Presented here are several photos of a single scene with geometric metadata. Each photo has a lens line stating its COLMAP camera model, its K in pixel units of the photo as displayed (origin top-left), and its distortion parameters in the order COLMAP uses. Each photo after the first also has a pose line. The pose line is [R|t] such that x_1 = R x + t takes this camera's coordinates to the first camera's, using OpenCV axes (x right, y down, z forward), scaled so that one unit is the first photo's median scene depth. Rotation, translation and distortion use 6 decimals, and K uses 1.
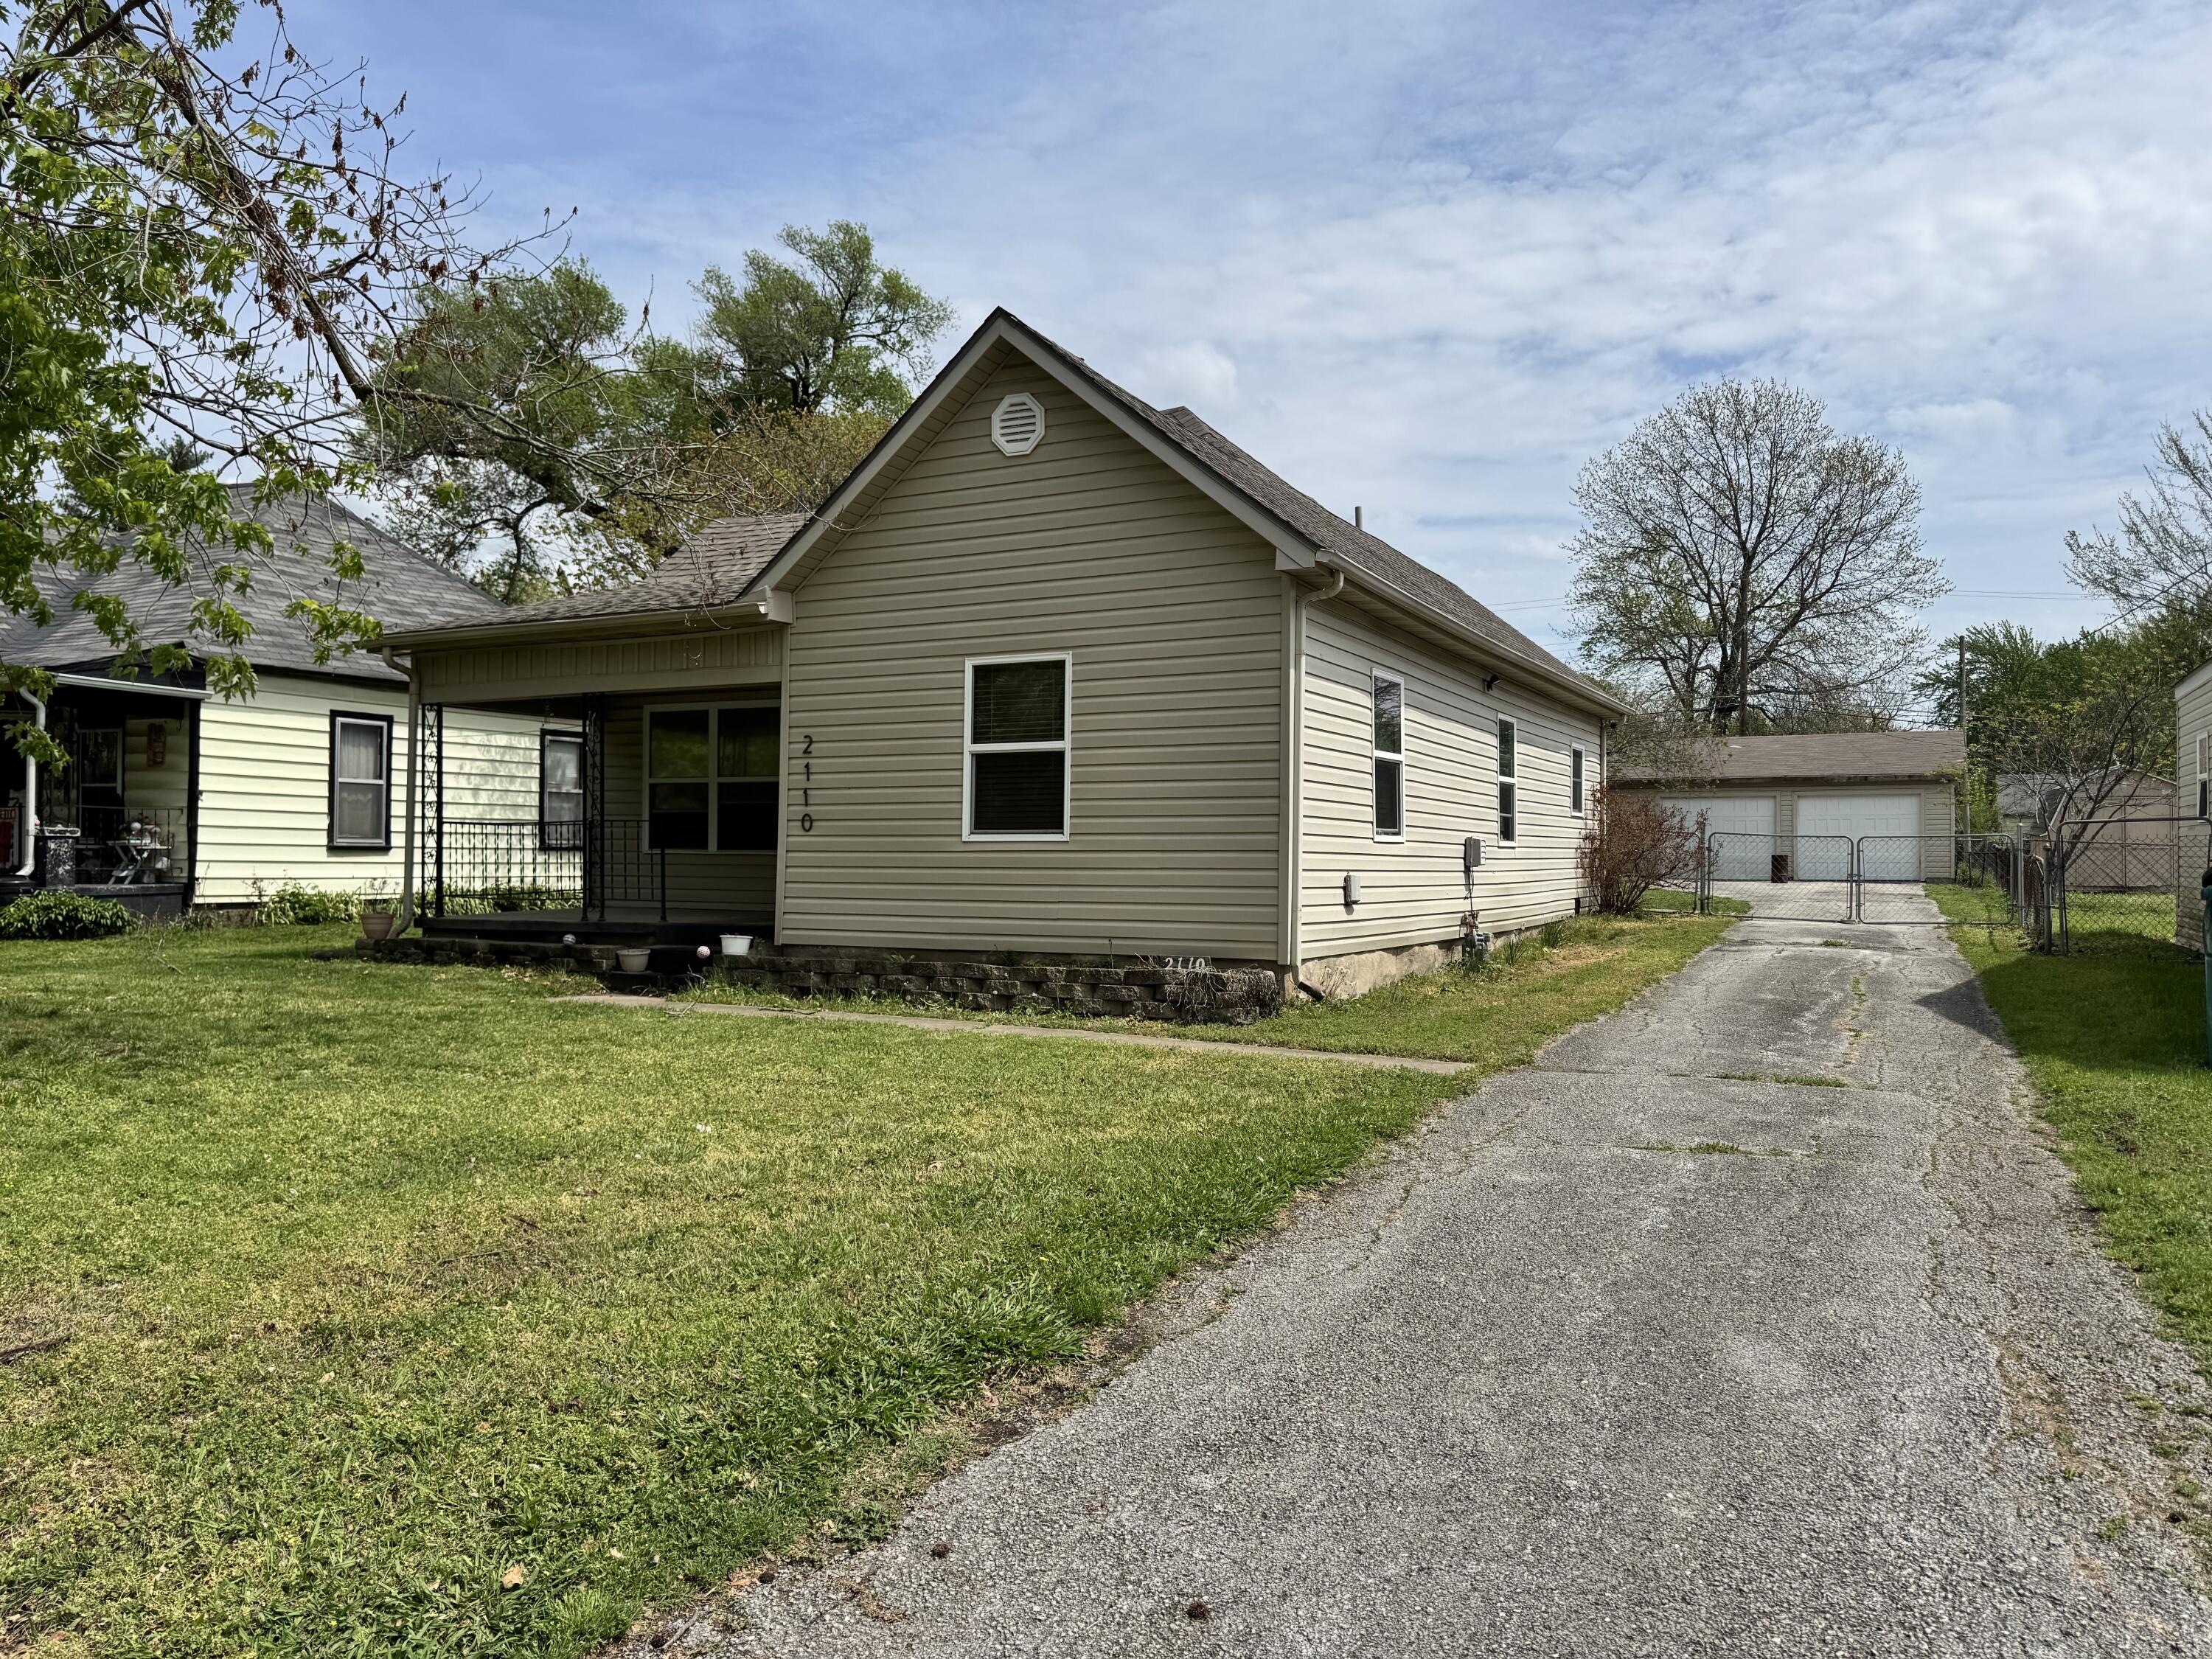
lens RADIAL K [[1573.8, 0, 1103.2], [0, 1573.8, 847.7], [0, 0, 1]] dist [0.018364, -0.022039]
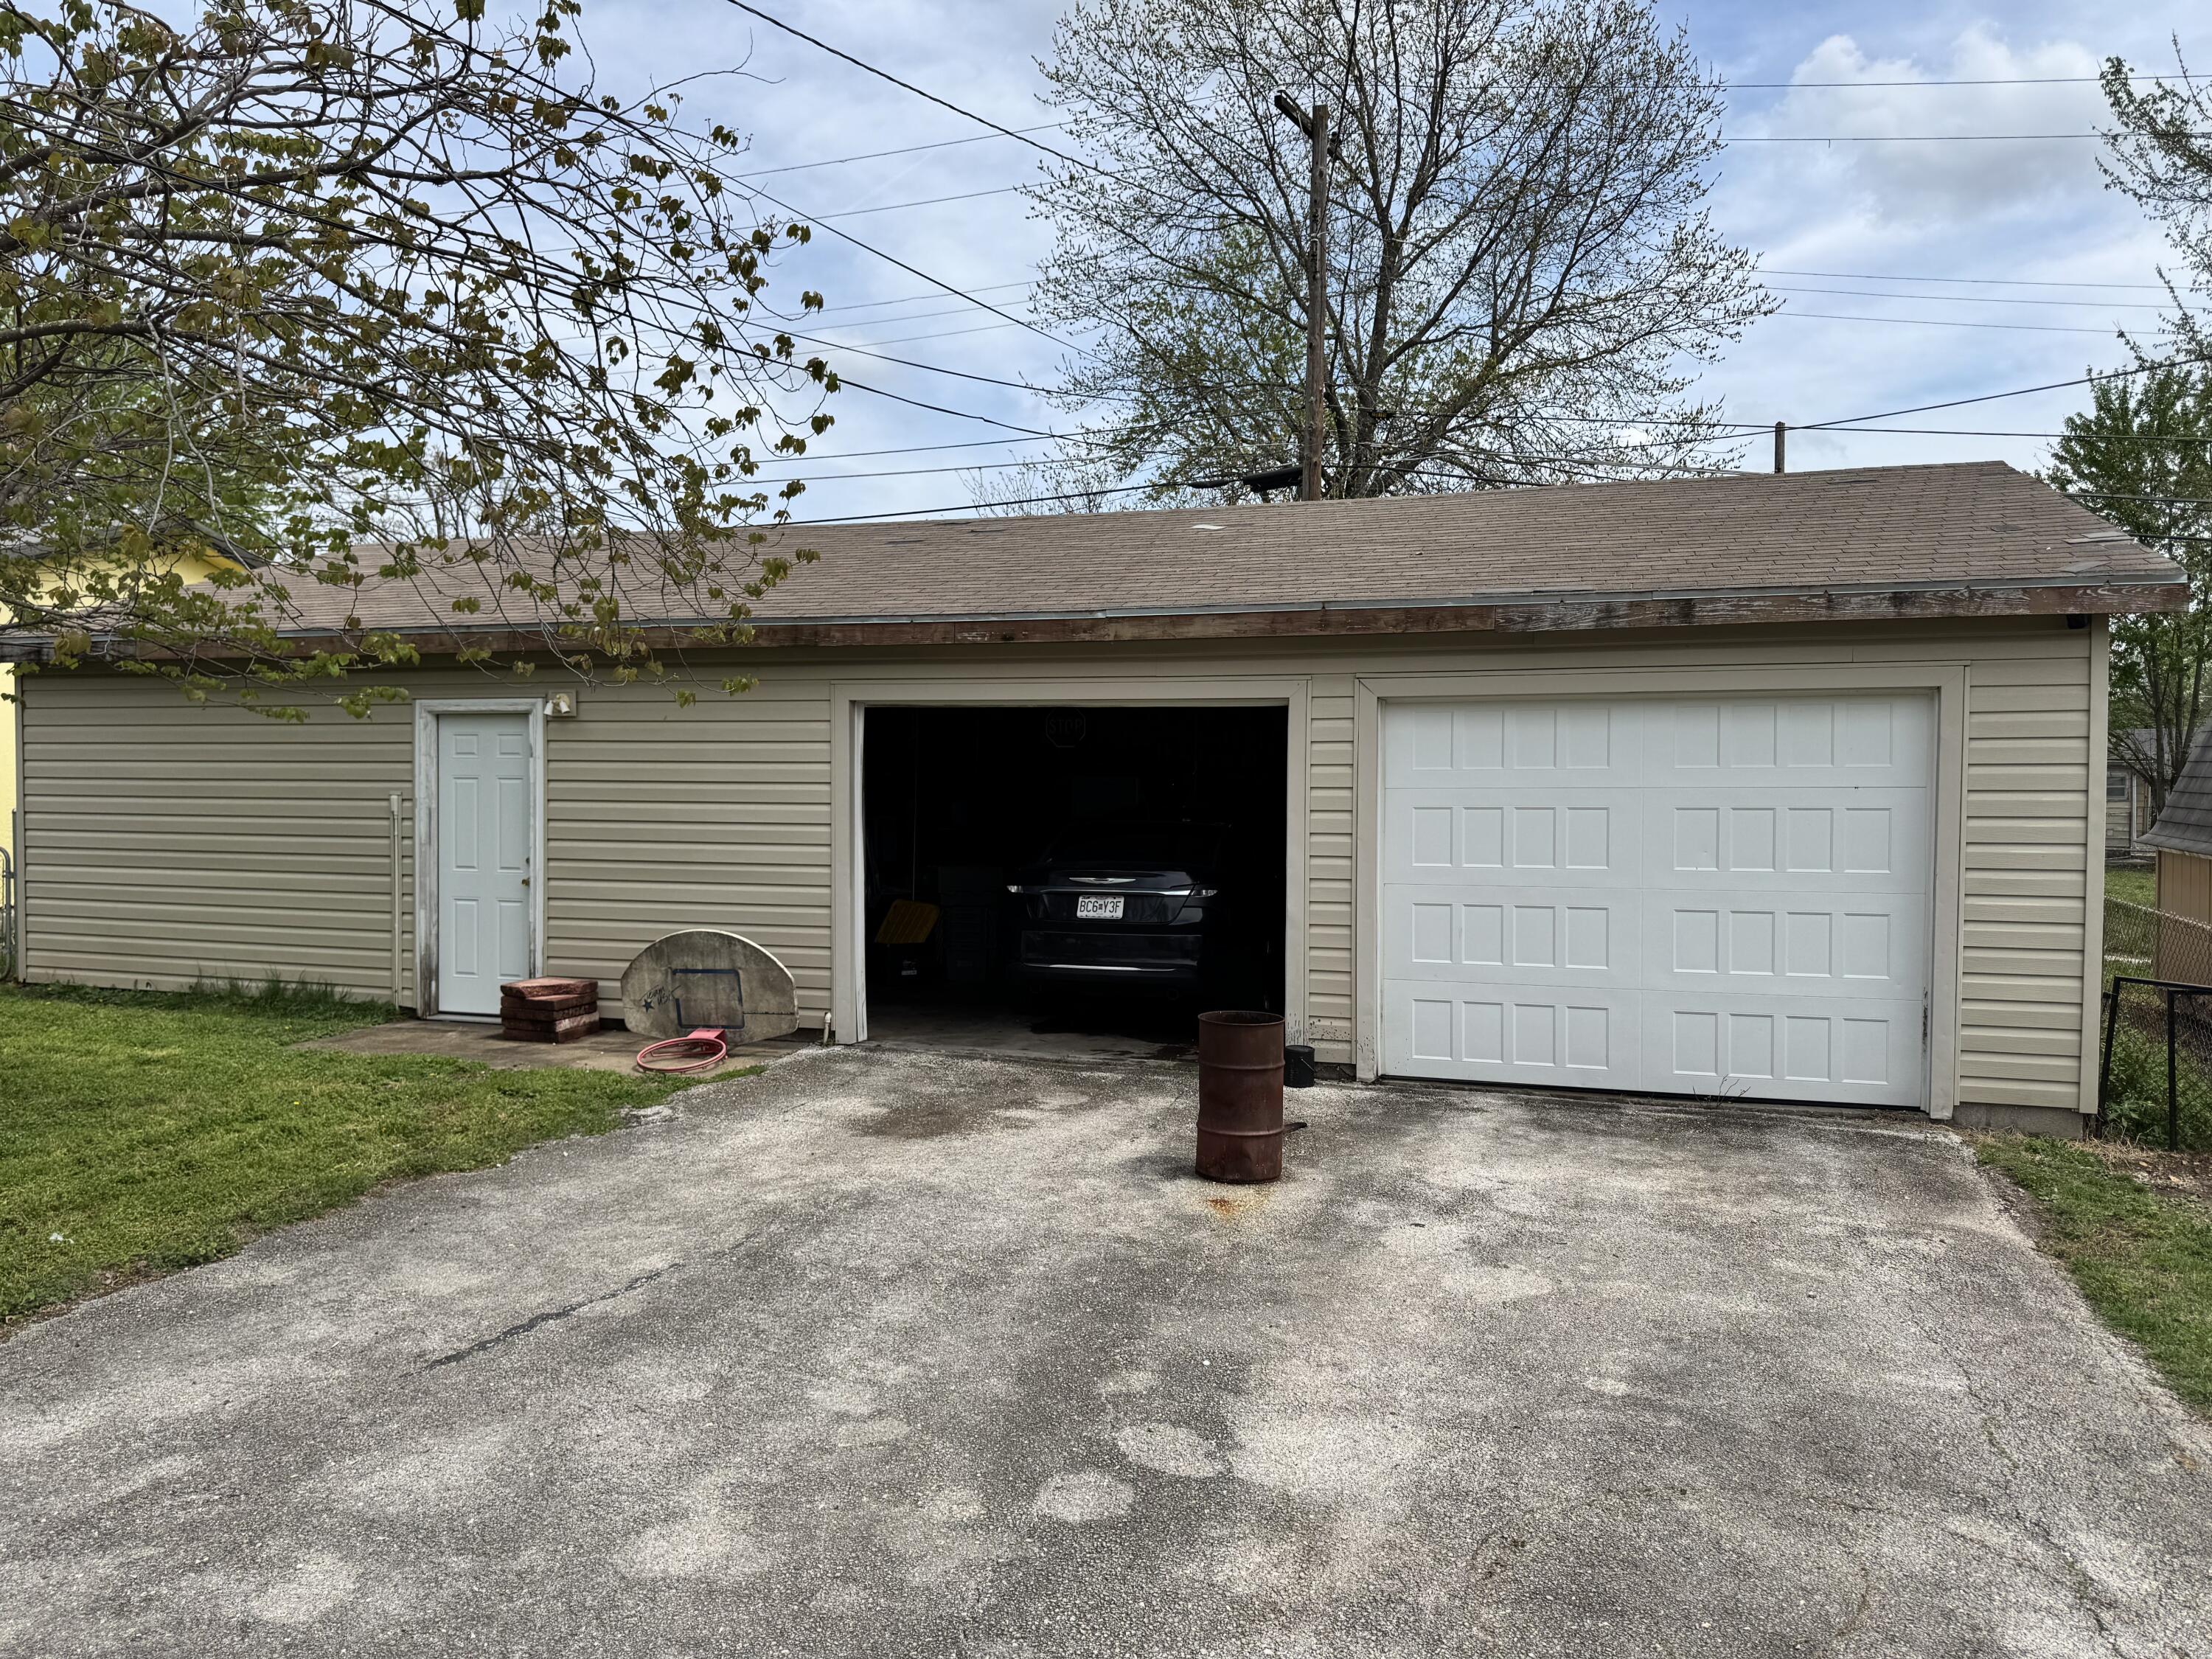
lens RADIAL K [[1573.8, 0, 1099.8], [0, 1573.8, 824.2], [0, 0, 1]] dist [0.018364, -0.022039]
pose [[0.987580, 0.006410, 0.156987, 1.212622], [-0.010332, 0.999654, 0.024178, -0.057291], [-0.156777, -0.025499, 0.987305, 2.613442]]
